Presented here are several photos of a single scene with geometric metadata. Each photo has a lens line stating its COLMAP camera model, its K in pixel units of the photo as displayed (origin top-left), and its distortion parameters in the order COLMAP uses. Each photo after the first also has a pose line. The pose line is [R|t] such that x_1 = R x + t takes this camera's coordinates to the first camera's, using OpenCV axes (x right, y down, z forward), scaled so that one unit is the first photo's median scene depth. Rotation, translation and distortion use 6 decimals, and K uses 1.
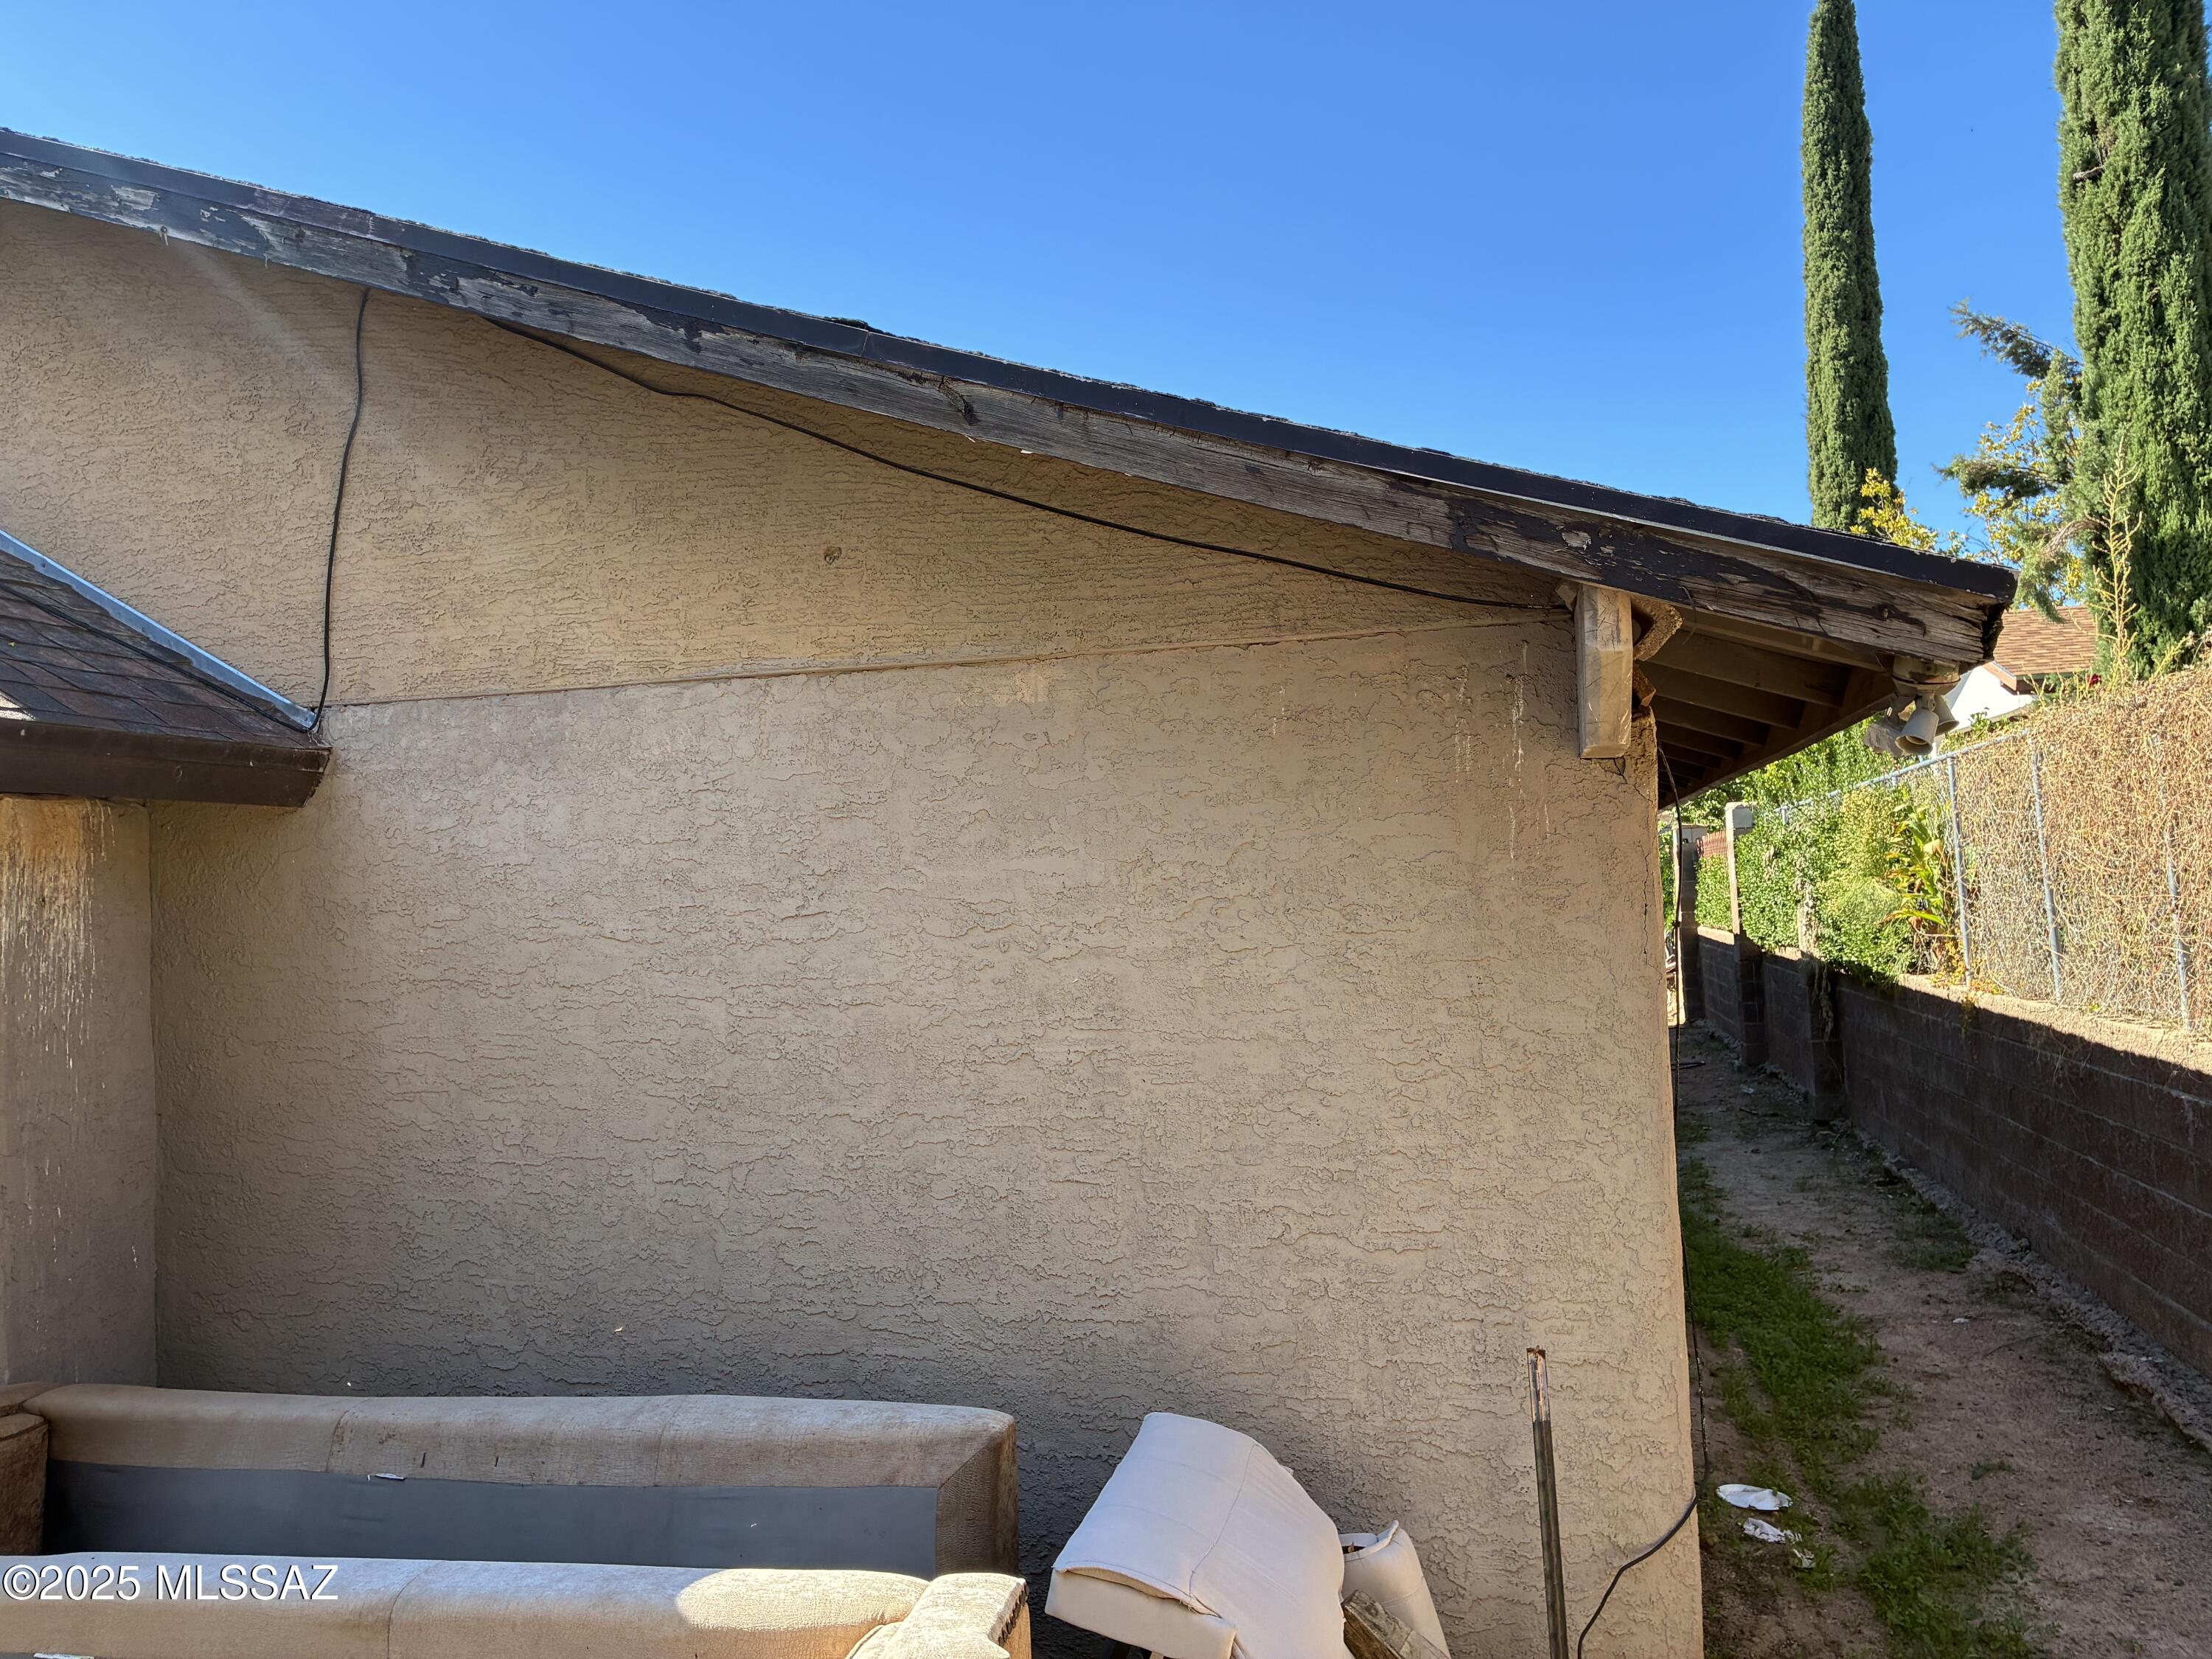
lens RADIAL K [[1667.3, 0, 1109.4], [0, 1667.3, 826.7], [0, 0, 1]] dist [0.053816, -0.074932]
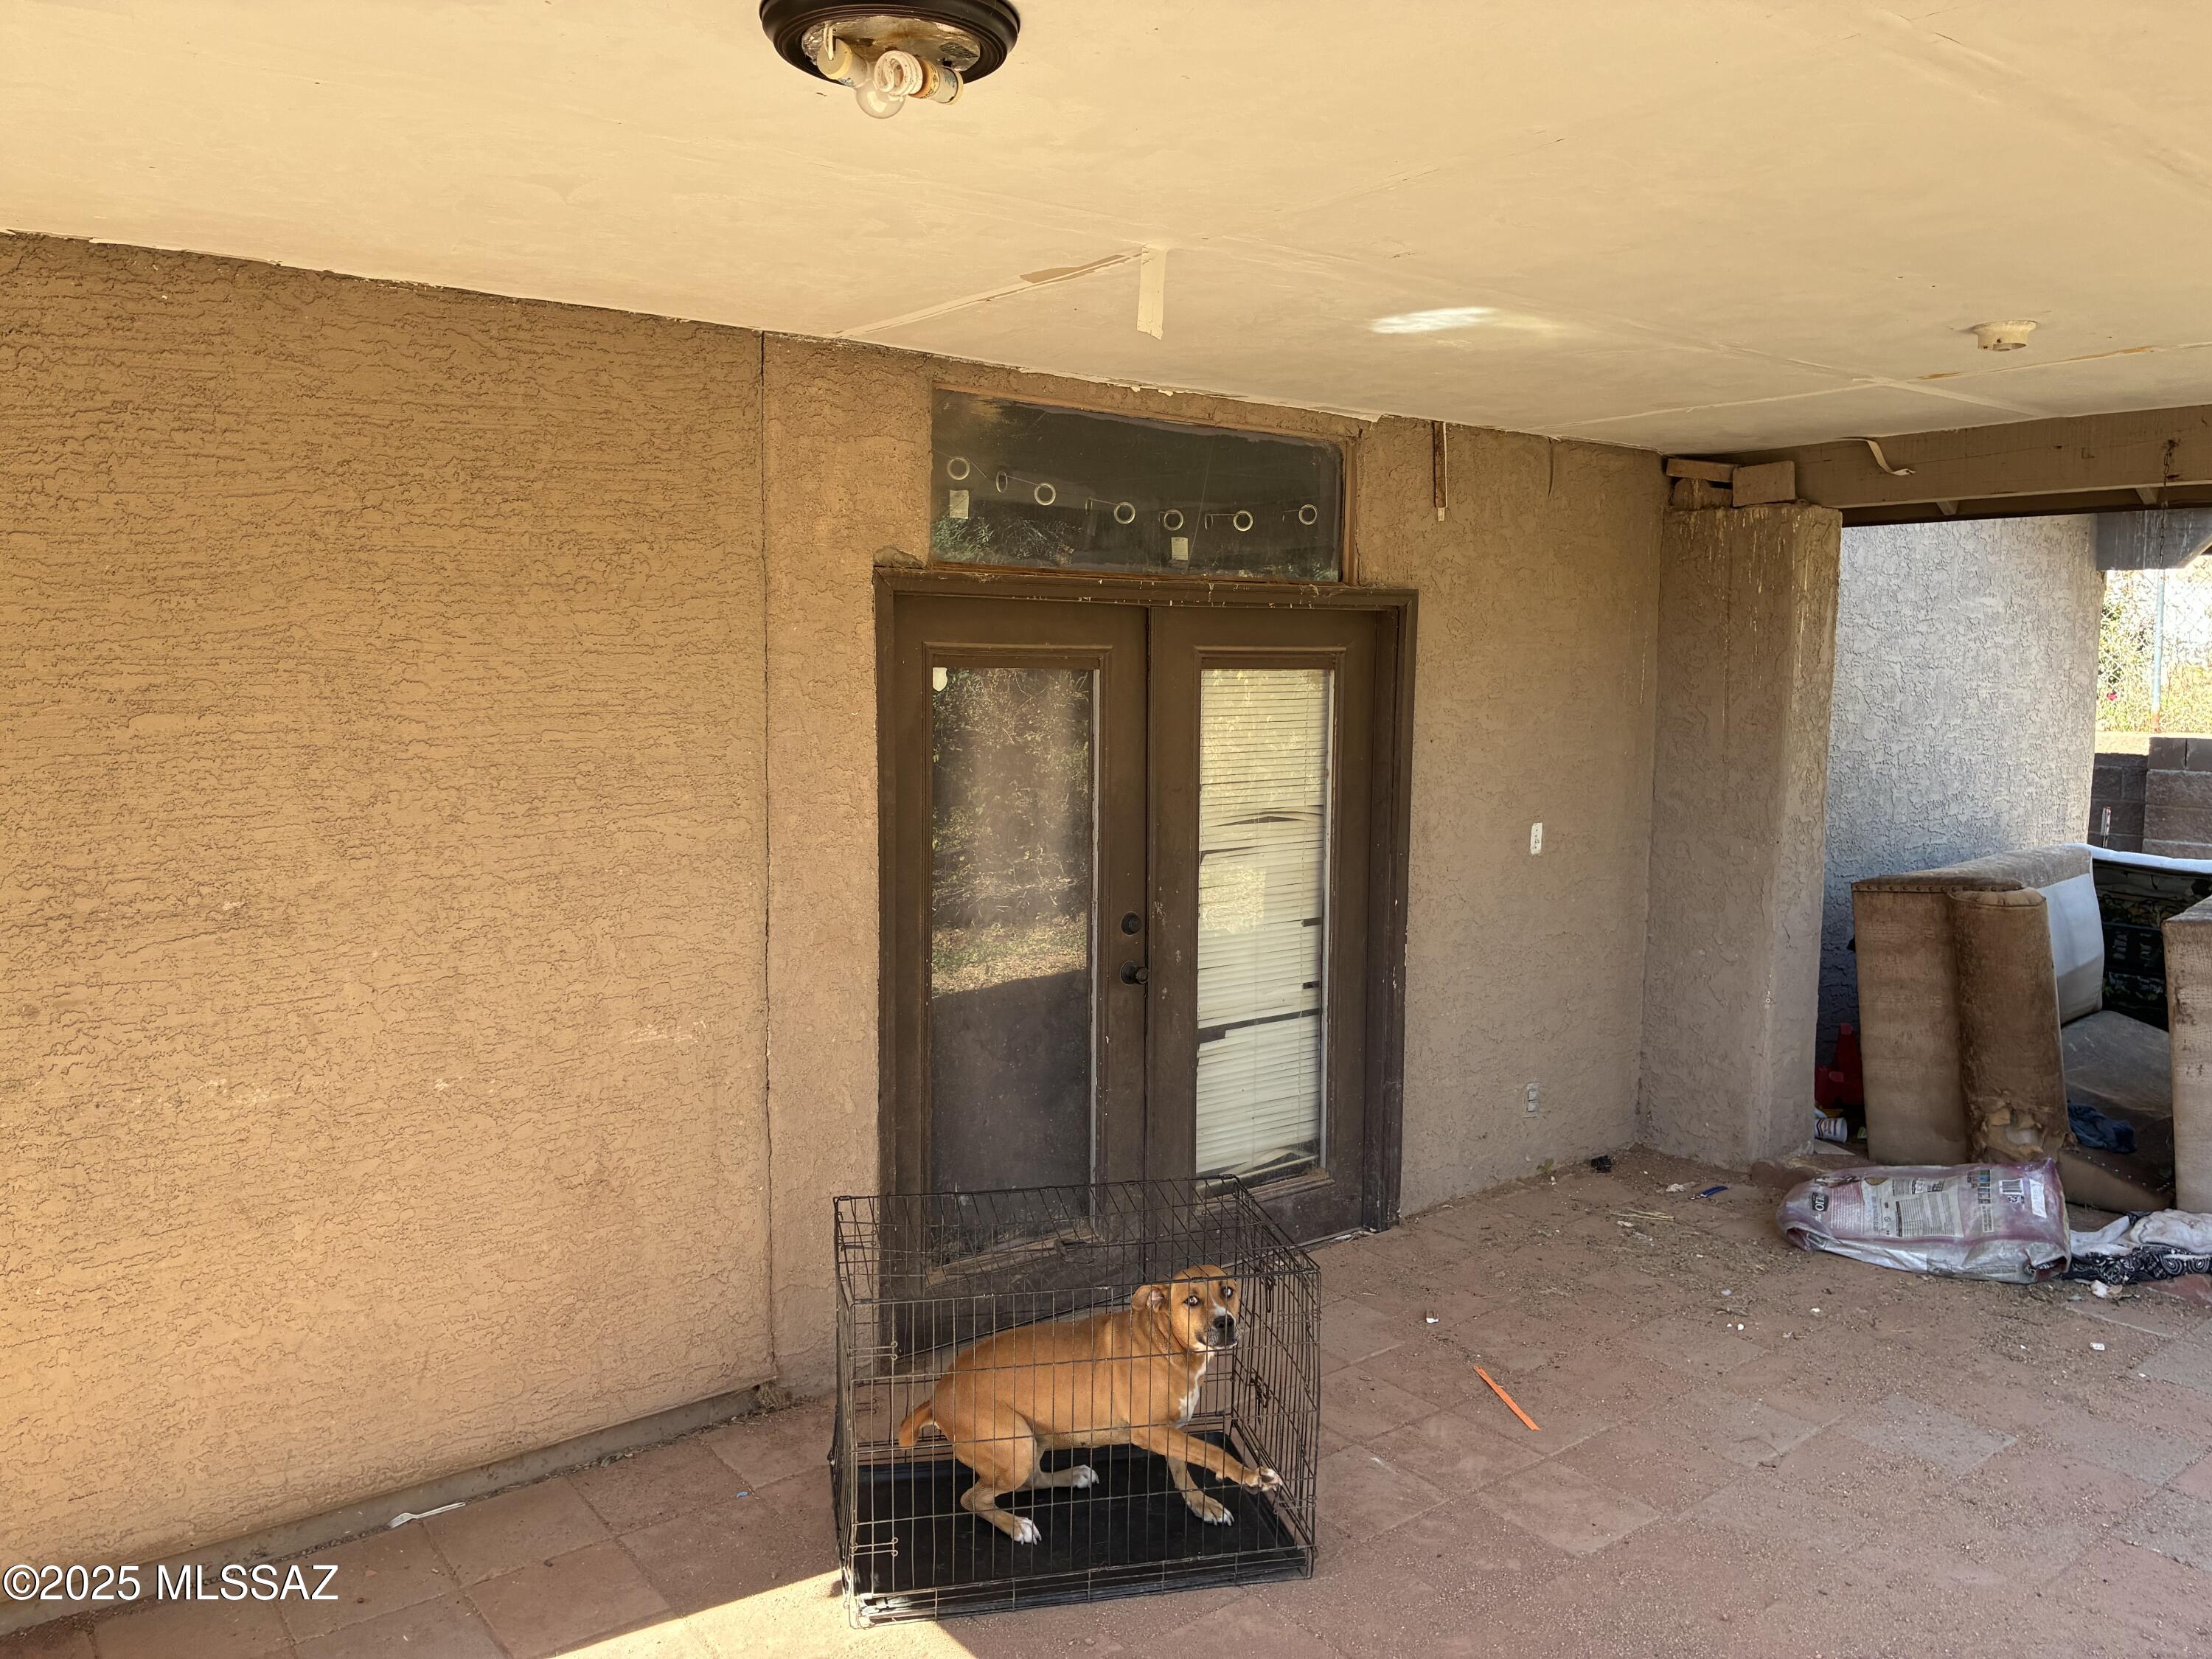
lens RADIAL K [[1667.3, 0, 1105.6], [0, 1667.3, 831.6], [0, 0, 1]] dist [0.053816, -0.074932]
pose [[0.595432, -0.045781, 0.802101, -1.025948], [-0.068406, 0.991861, 0.107392, 0.067711], [-0.800489, -0.118814, 0.587453, 0.272172]]
